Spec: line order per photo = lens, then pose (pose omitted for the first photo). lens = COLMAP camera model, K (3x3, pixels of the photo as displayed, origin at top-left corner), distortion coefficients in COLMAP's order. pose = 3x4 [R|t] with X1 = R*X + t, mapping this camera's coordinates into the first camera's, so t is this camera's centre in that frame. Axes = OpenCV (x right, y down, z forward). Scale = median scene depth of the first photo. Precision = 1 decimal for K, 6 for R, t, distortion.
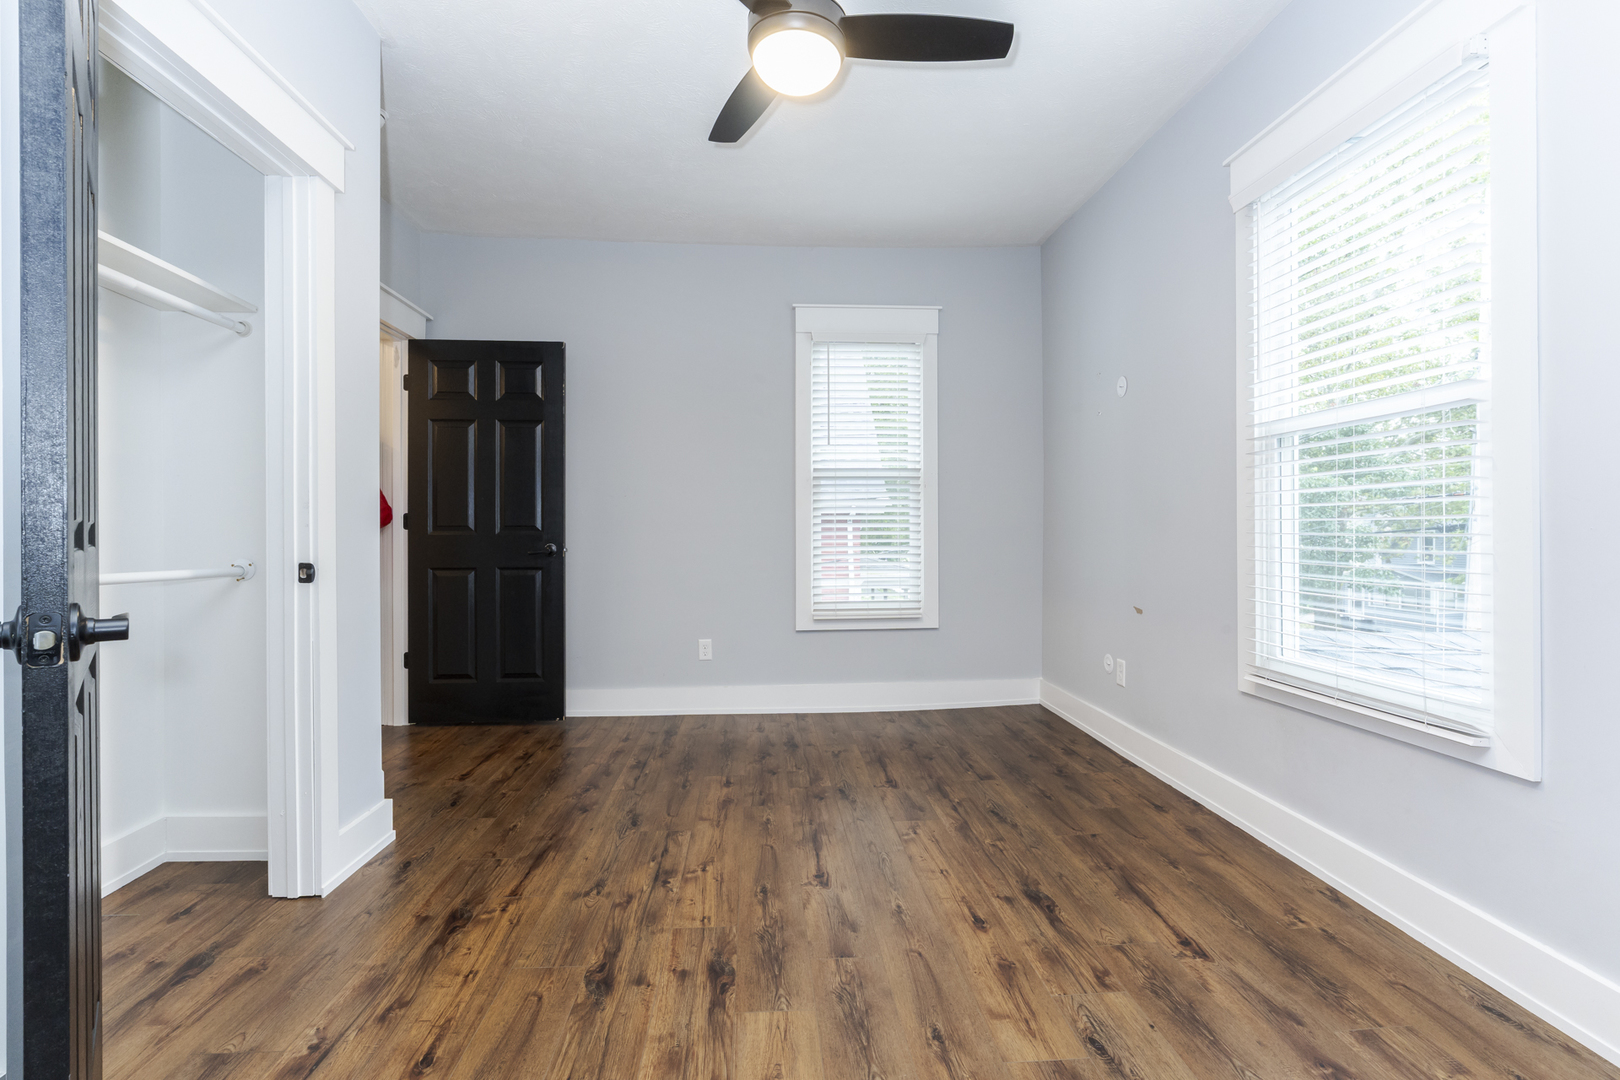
lens RADIAL K [[754.6, 0, 817.8], [0, 754.6, 529.3], [0, 0, 1]] dist [-0.005220, 0.002457]
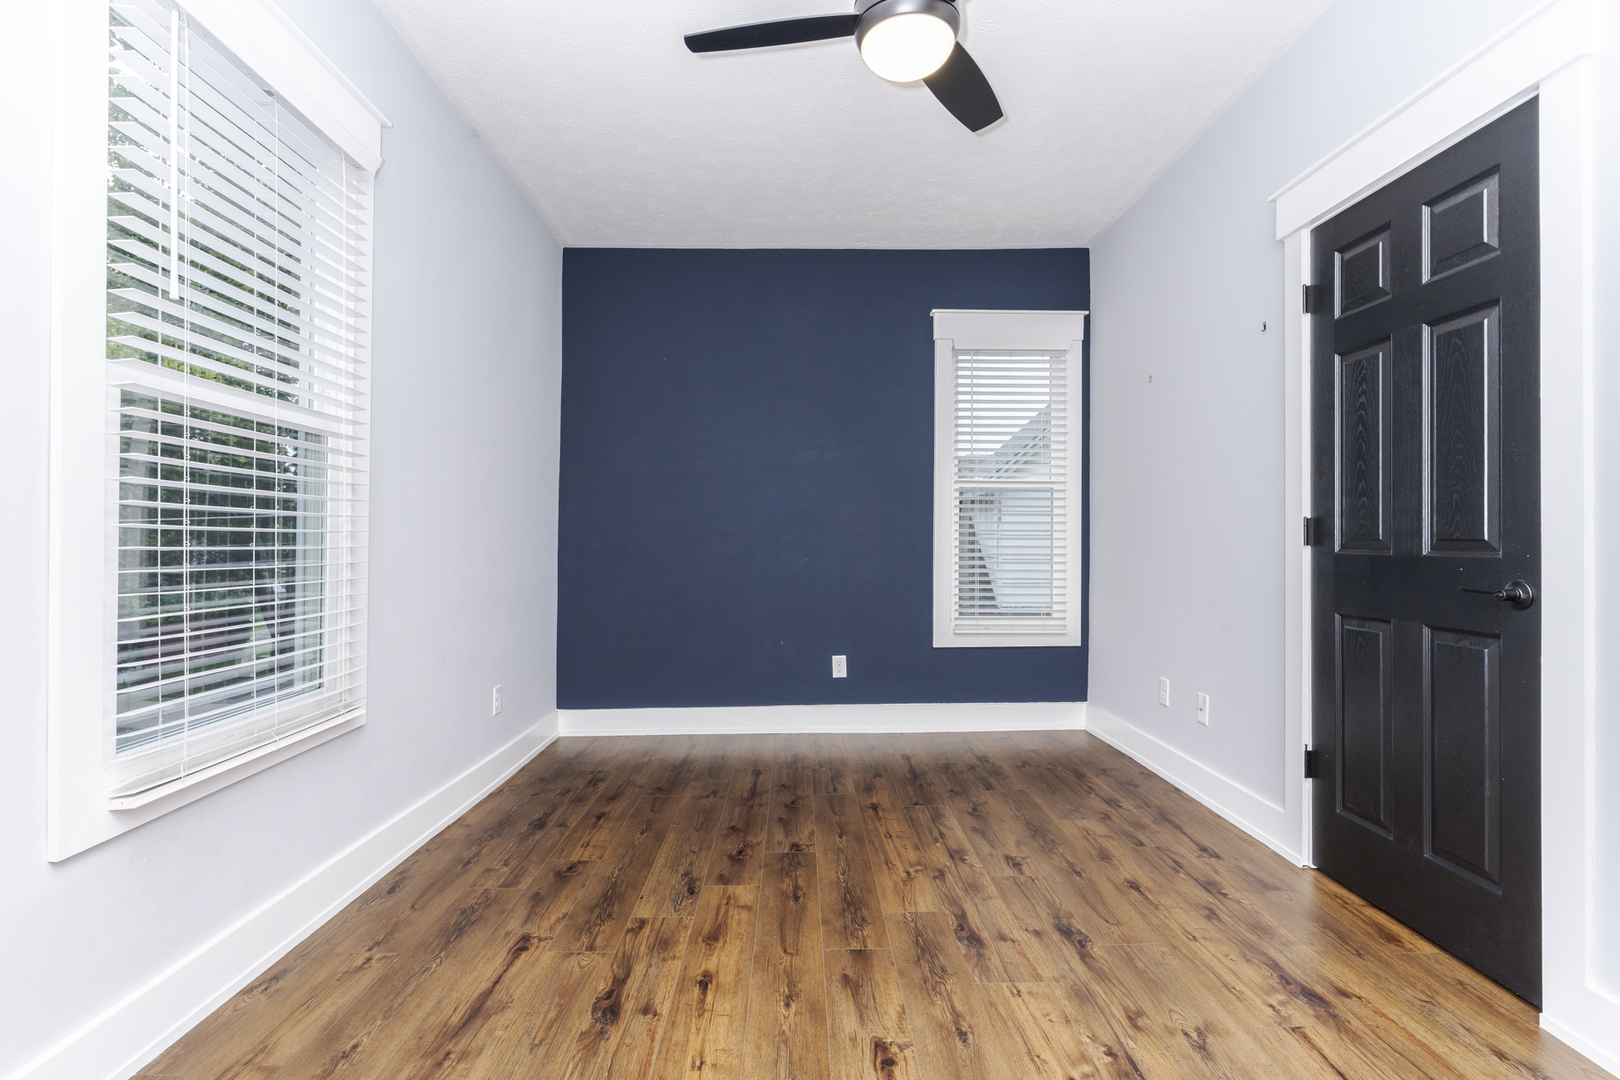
lens RADIAL K [[754.6, 0, 814.9], [0, 754.6, 536.1], [0, 0, 1]] dist [-0.005220, 0.002457]
pose [[-0.998293, 0.001485, 0.058390, 0.029877], [0.000890, 0.999947, -0.010210, 0.001727], [-0.058402, -0.010141, -0.998242, 1.836750]]
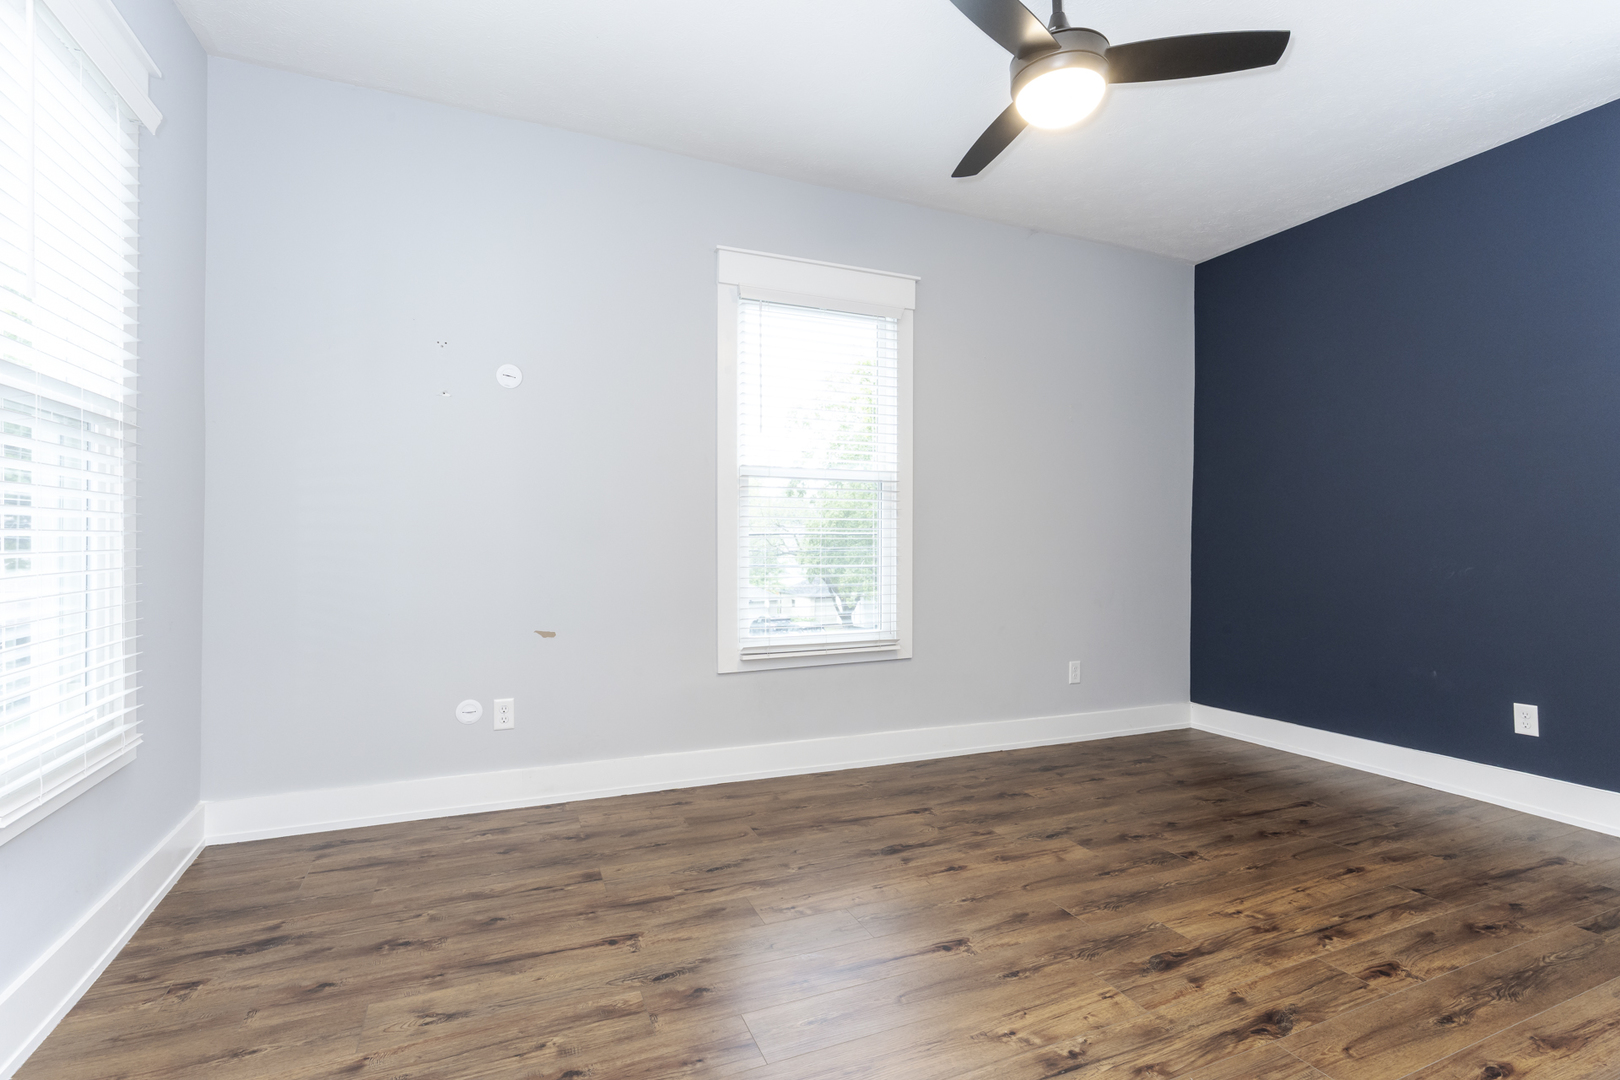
lens RADIAL K [[754.6, 0, 819.4], [0, 754.6, 540.8], [0, 0, 1]] dist [-0.005220, 0.002457]
pose [[-0.326978, 0.002717, 0.945028, -0.841494], [-0.003068, 0.999988, -0.003936, -0.002187], [-0.945027, -0.004187, -0.326965, 1.560150]]
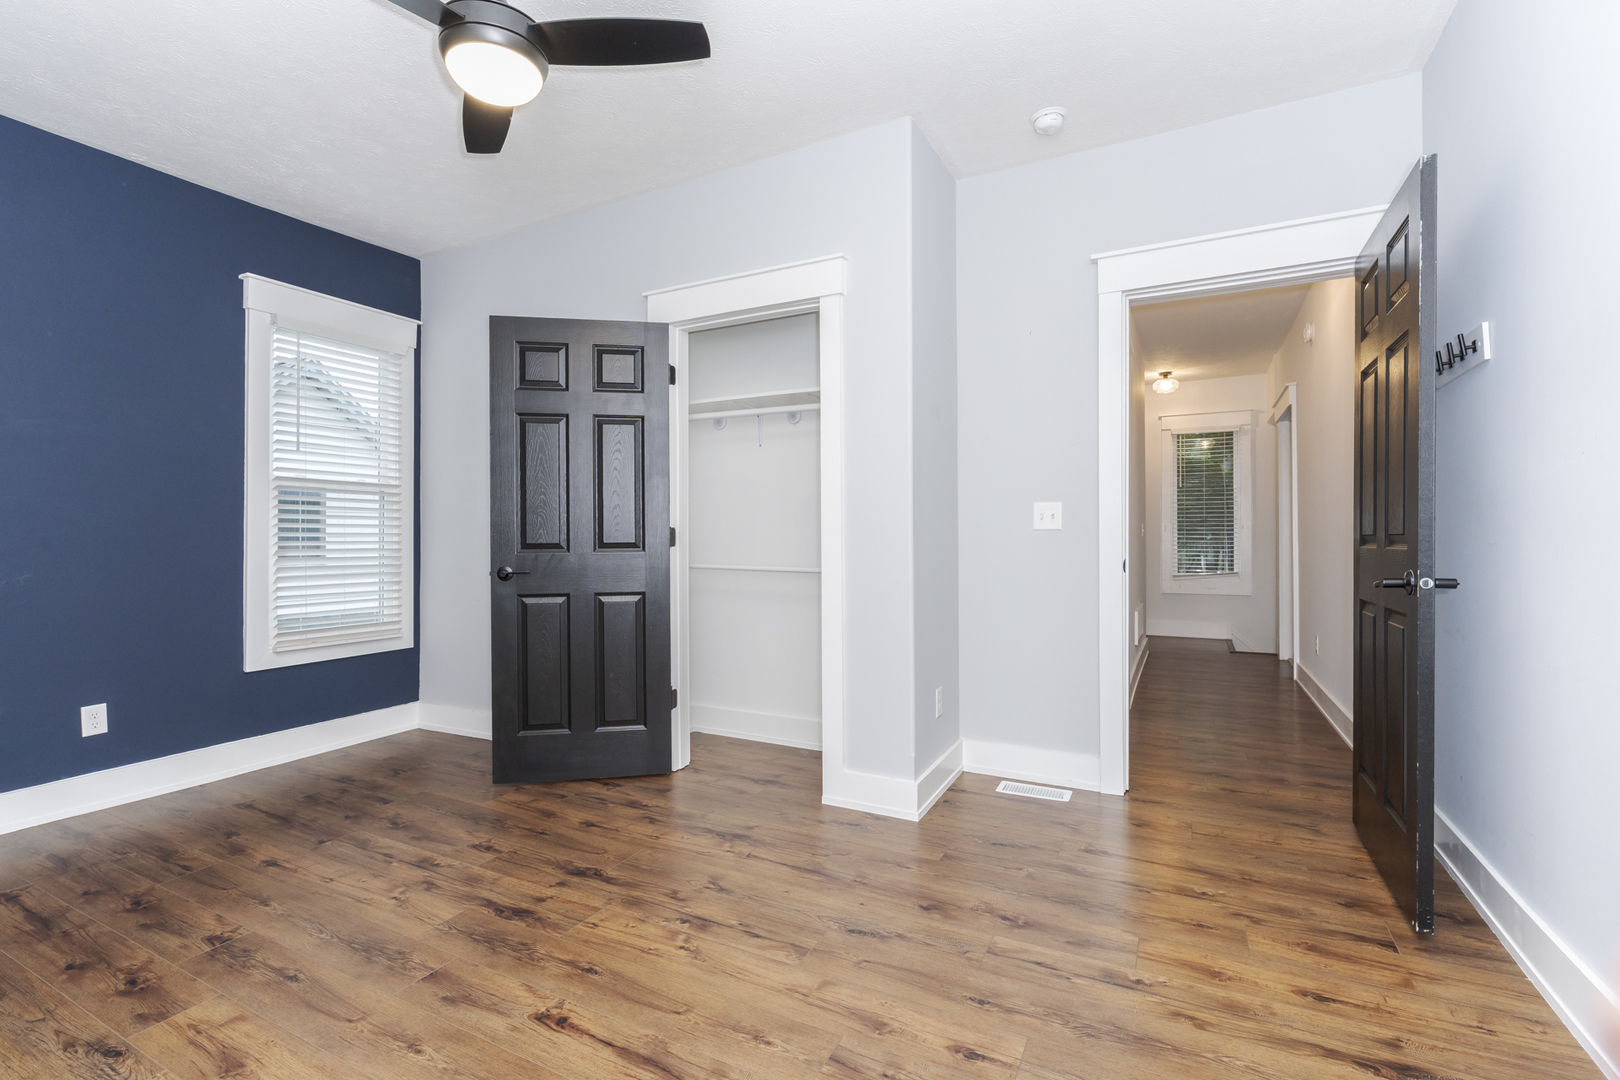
lens RADIAL K [[710.7, 0, 805.4], [0, 710.7, 548.0], [0, 0, 1]] dist [-0.006856, 0.002205]
pose [[-0.538973, 0.013873, -0.842209, 0.495098], [0.008768, 0.999903, 0.010860, -0.009398], [0.842277, -0.001532, -0.539042, 1.729422]]
